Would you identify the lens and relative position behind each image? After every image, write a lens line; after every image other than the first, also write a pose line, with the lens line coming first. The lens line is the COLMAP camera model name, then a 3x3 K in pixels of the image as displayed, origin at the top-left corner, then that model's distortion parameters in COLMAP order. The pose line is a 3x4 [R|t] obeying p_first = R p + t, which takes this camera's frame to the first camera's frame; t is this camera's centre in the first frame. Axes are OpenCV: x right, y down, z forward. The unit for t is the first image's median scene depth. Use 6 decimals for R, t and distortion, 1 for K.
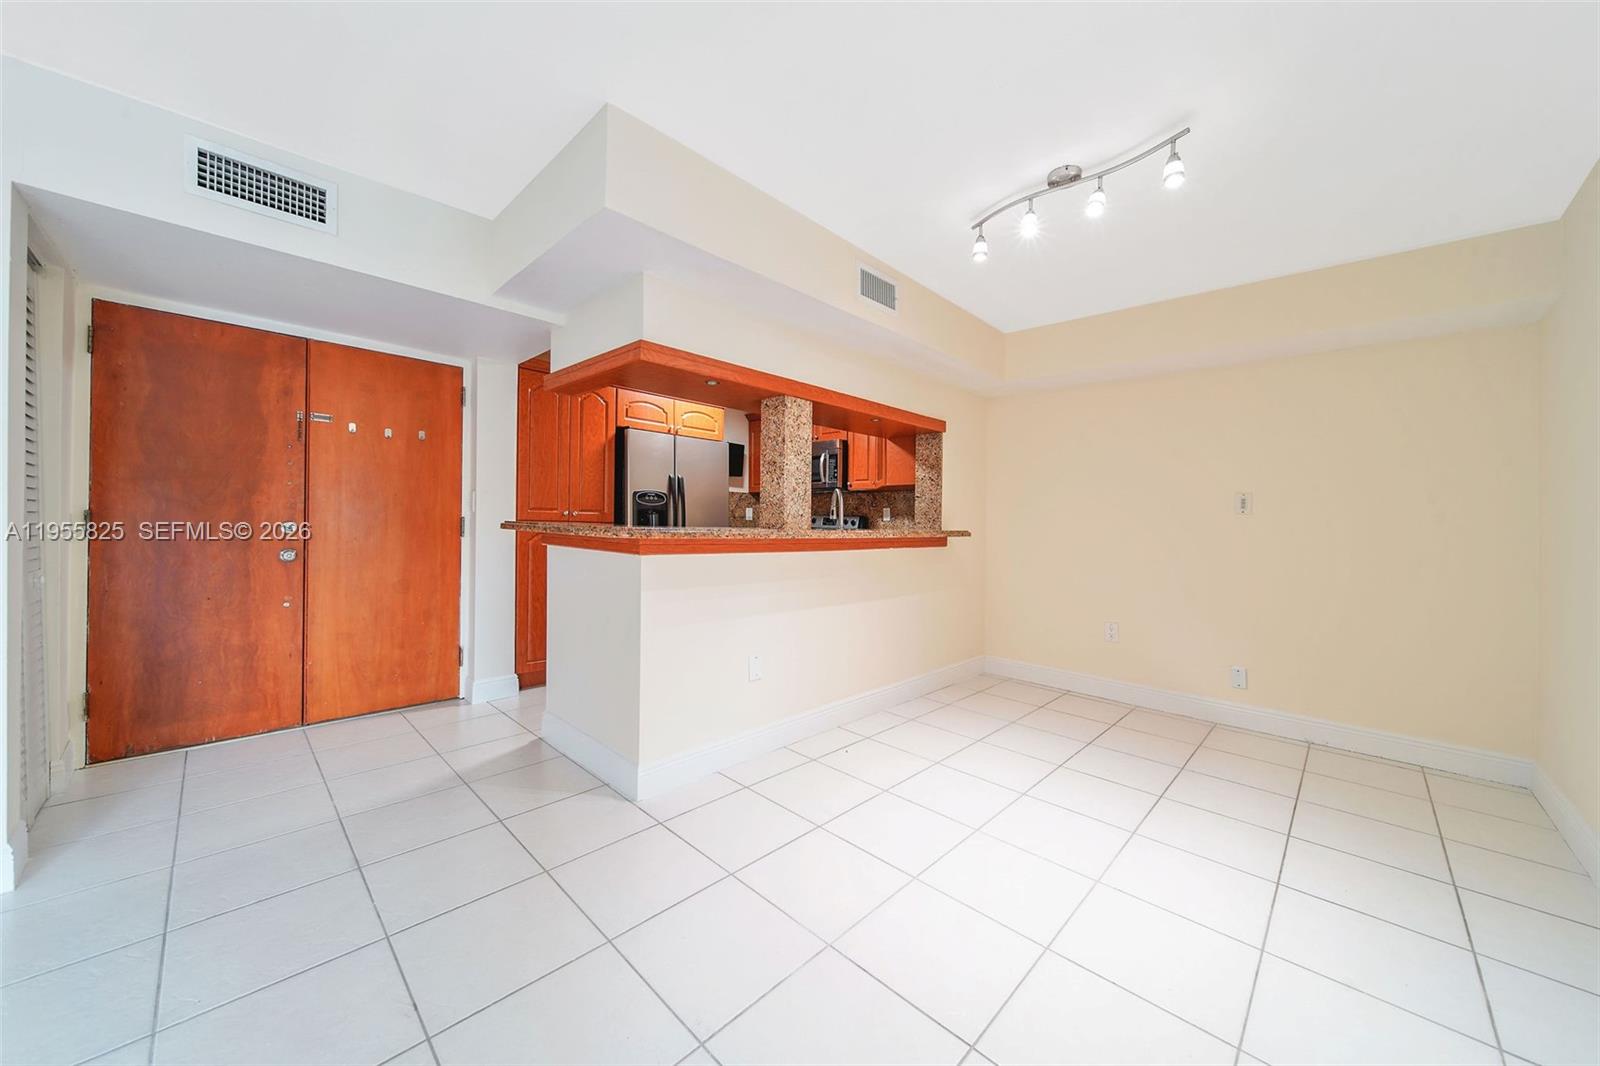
lens RADIAL K [[567.7, 0, 801.9], [0, 567.7, 528.1], [0, 0, 1]] dist [-0.002886, -0.000041]
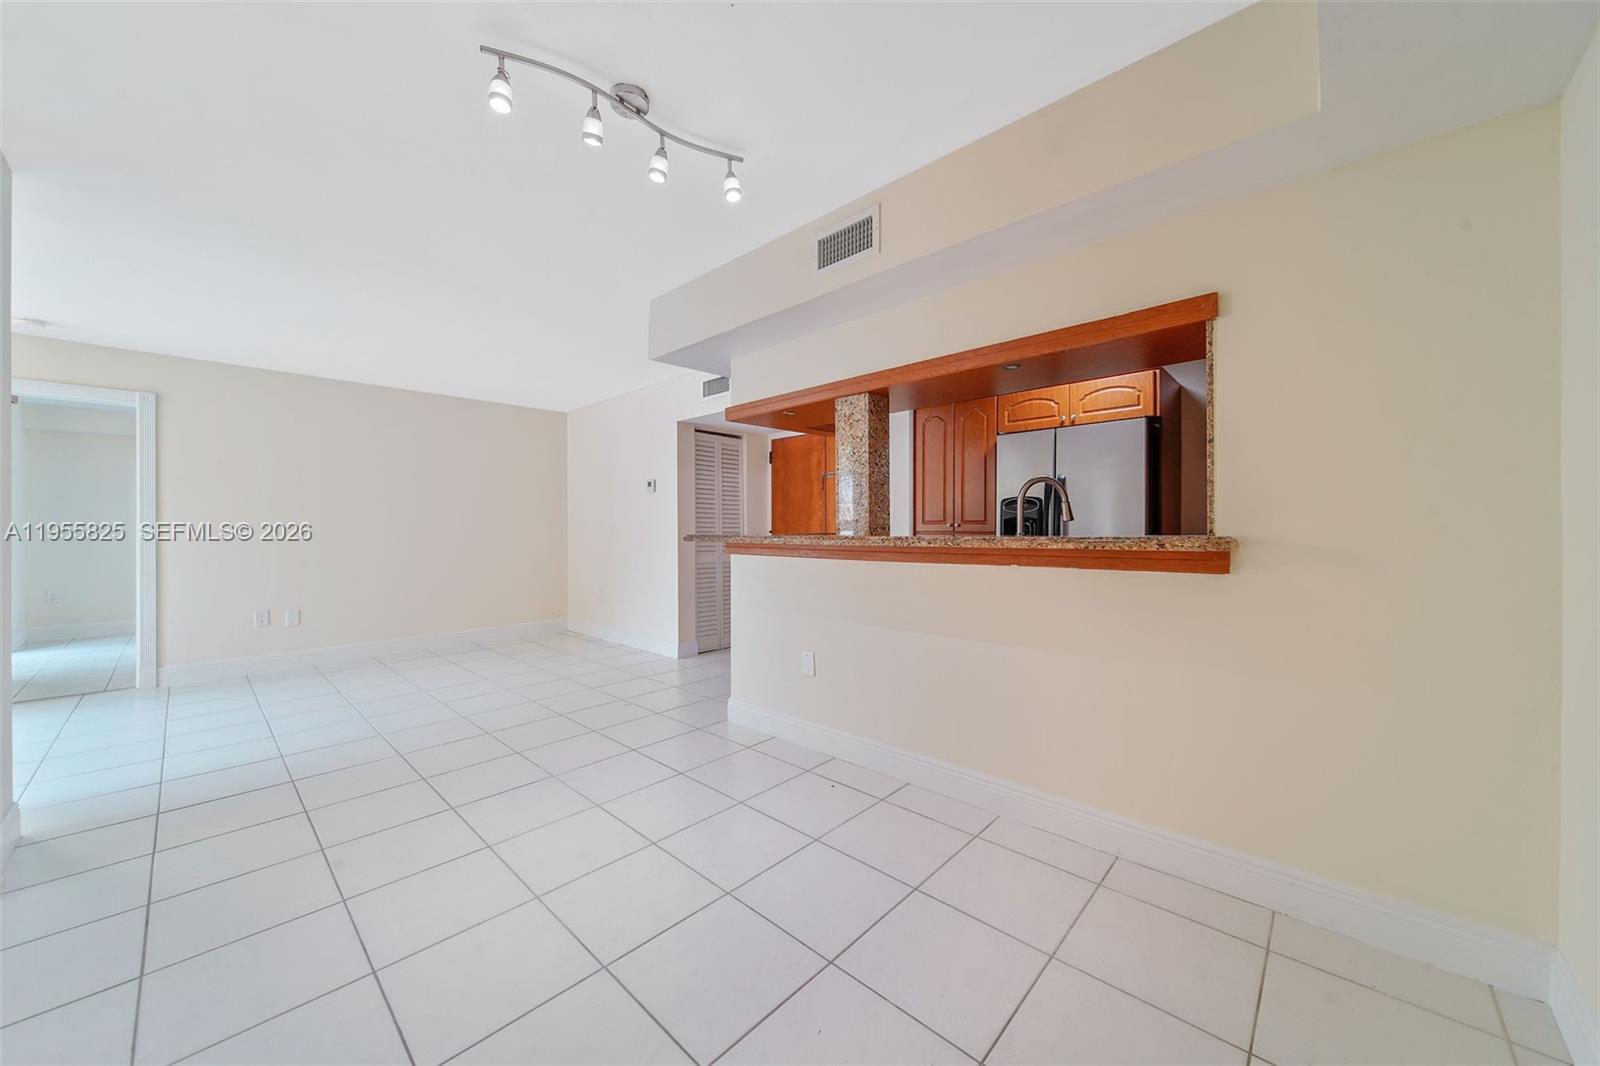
lens RADIAL K [[567.7, 0, 801.9], [0, 567.7, 528.1], [0, 0, 1]] dist [-0.002886, -0.000041]
pose [[0.028736, -0.021609, -0.999353, 0.905009], [-0.003848, 0.999757, -0.021728, 0.009811], [0.999580, 0.004470, 0.028645, 0.875733]]
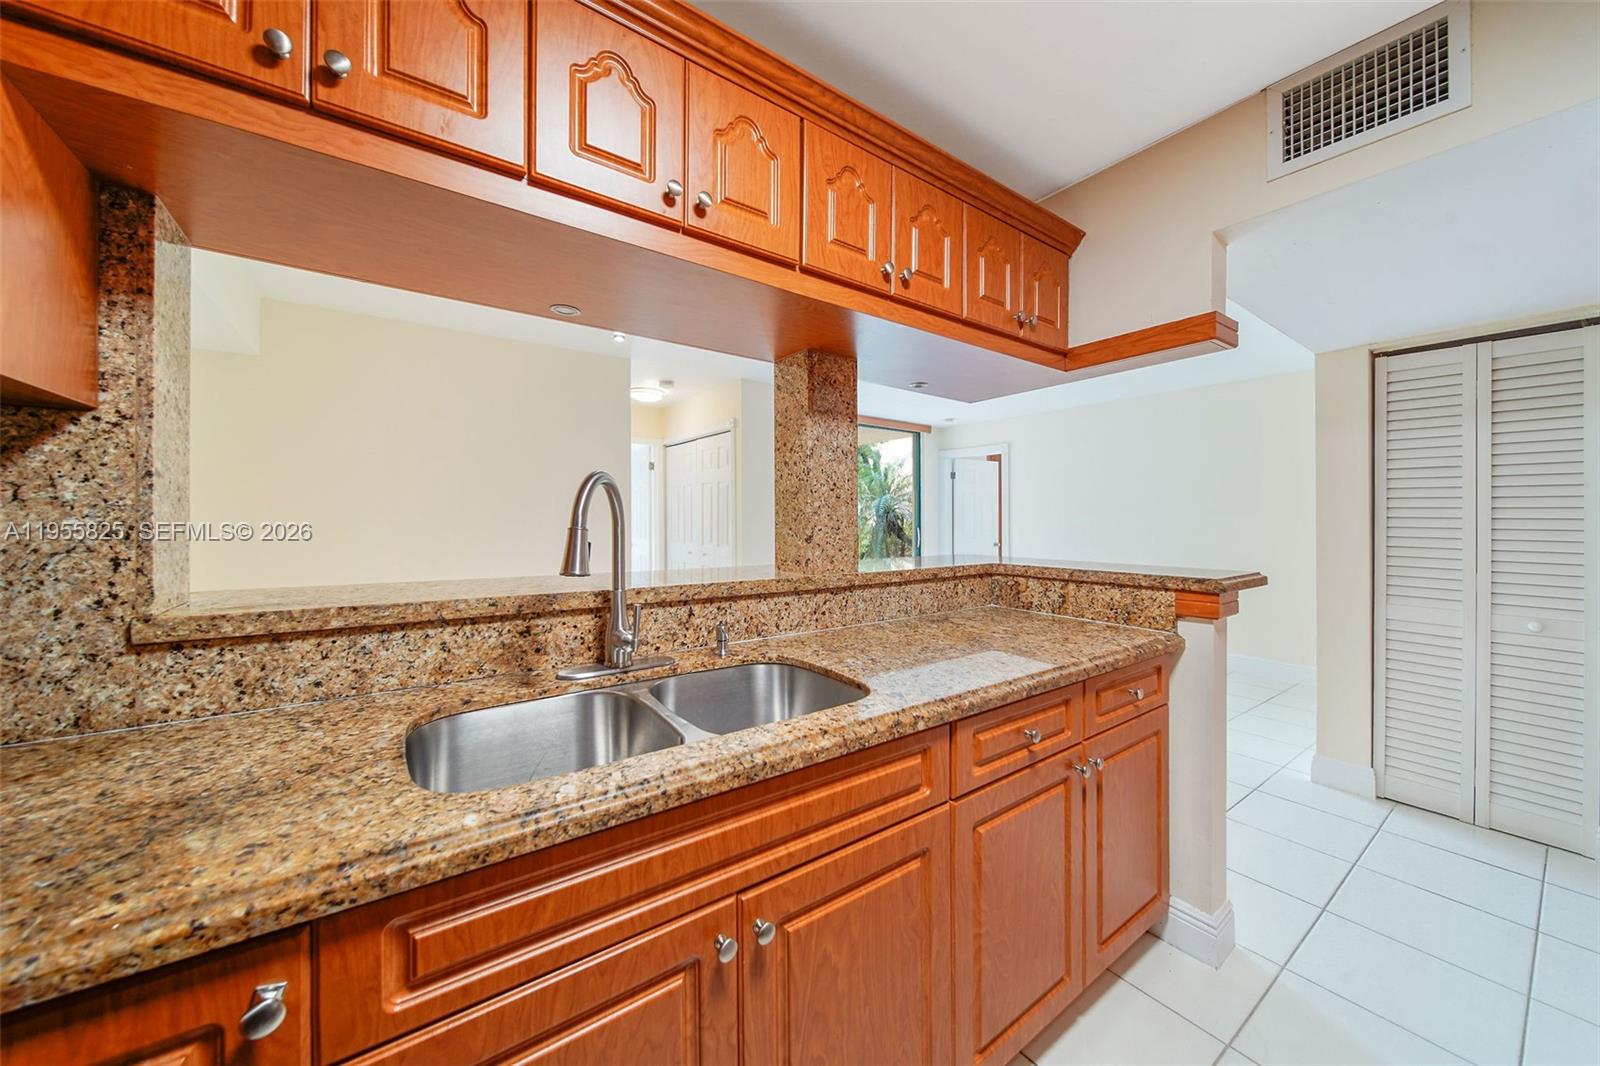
lens RADIAL K [[567.7, 0, 801.9], [0, 567.7, 528.1], [0, 0, 1]] dist [-0.002886, -0.000041]
pose [[-0.985633, -0.030672, 0.166092, -0.119351], [-0.025909, 0.999191, 0.030763, -0.063787], [-0.166901, 0.026018, -0.985630, 1.613363]]
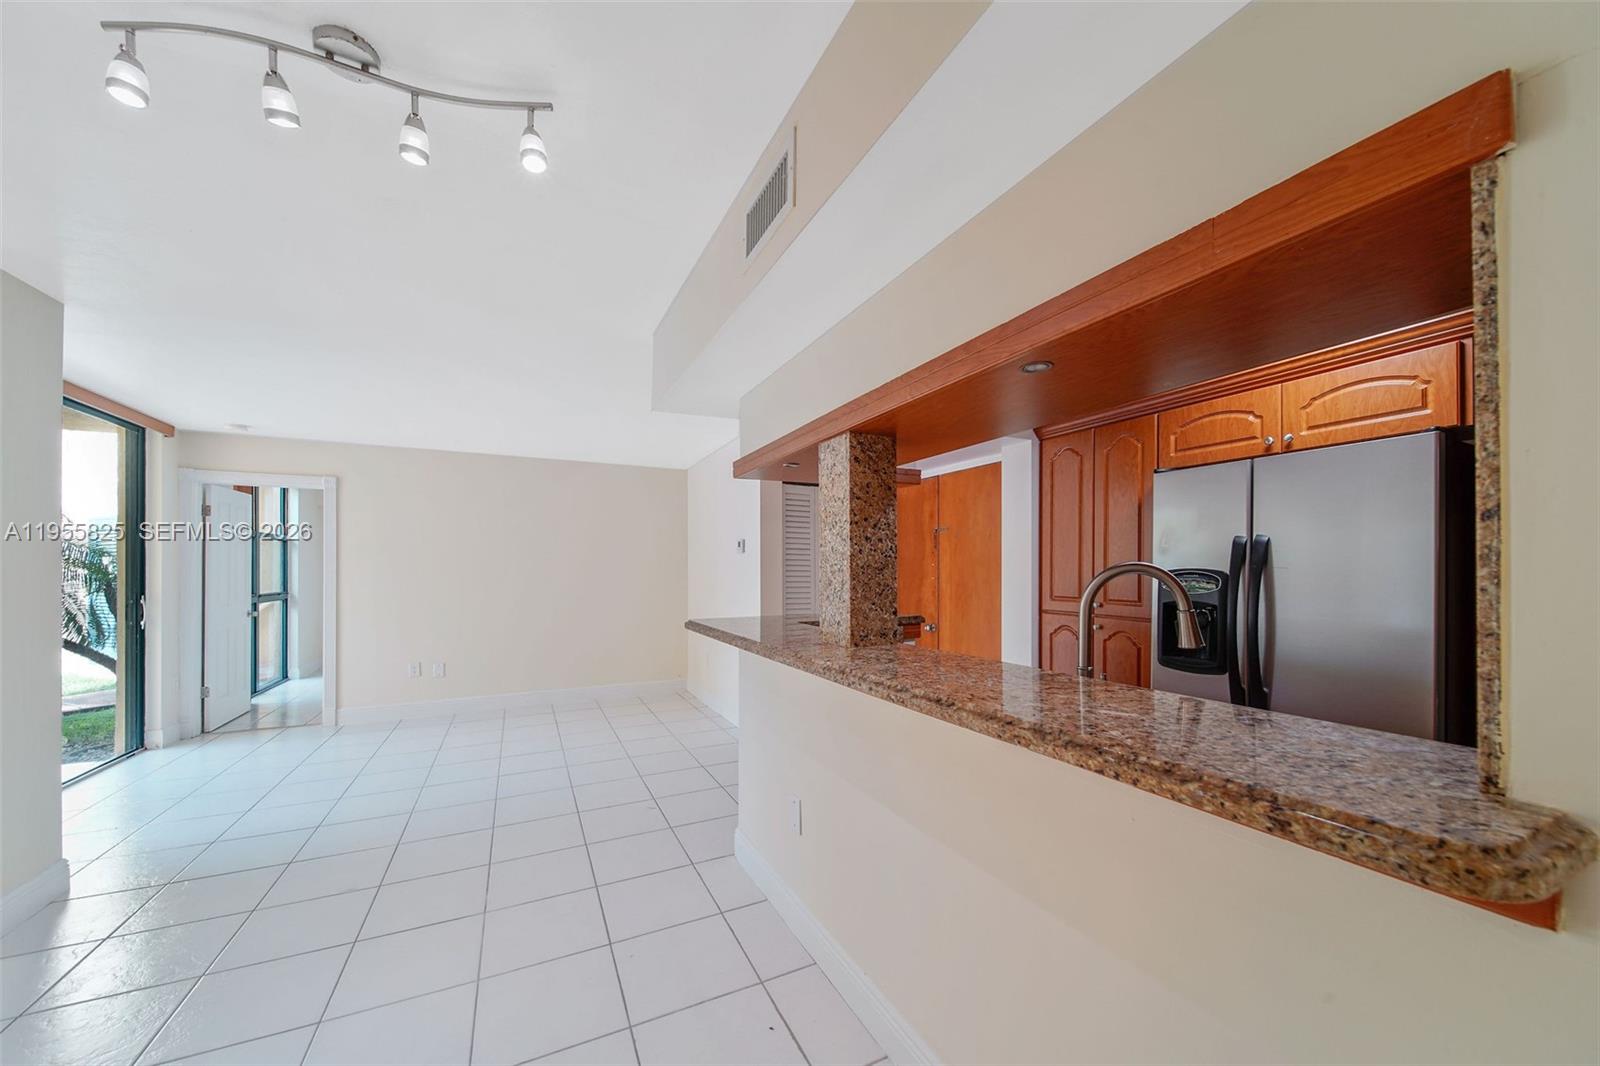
lens RADIAL K [[575.7, 0, 801.7], [0, 575.7, 566.5], [0, 0, 1]] dist [-0.002918, -0.000395]
pose [[-0.333459, -0.024202, -0.942454, 0.597486], [-0.015086, 0.999679, -0.020334, -0.070236], [0.942644, 0.007437, -0.333717, 1.159360]]
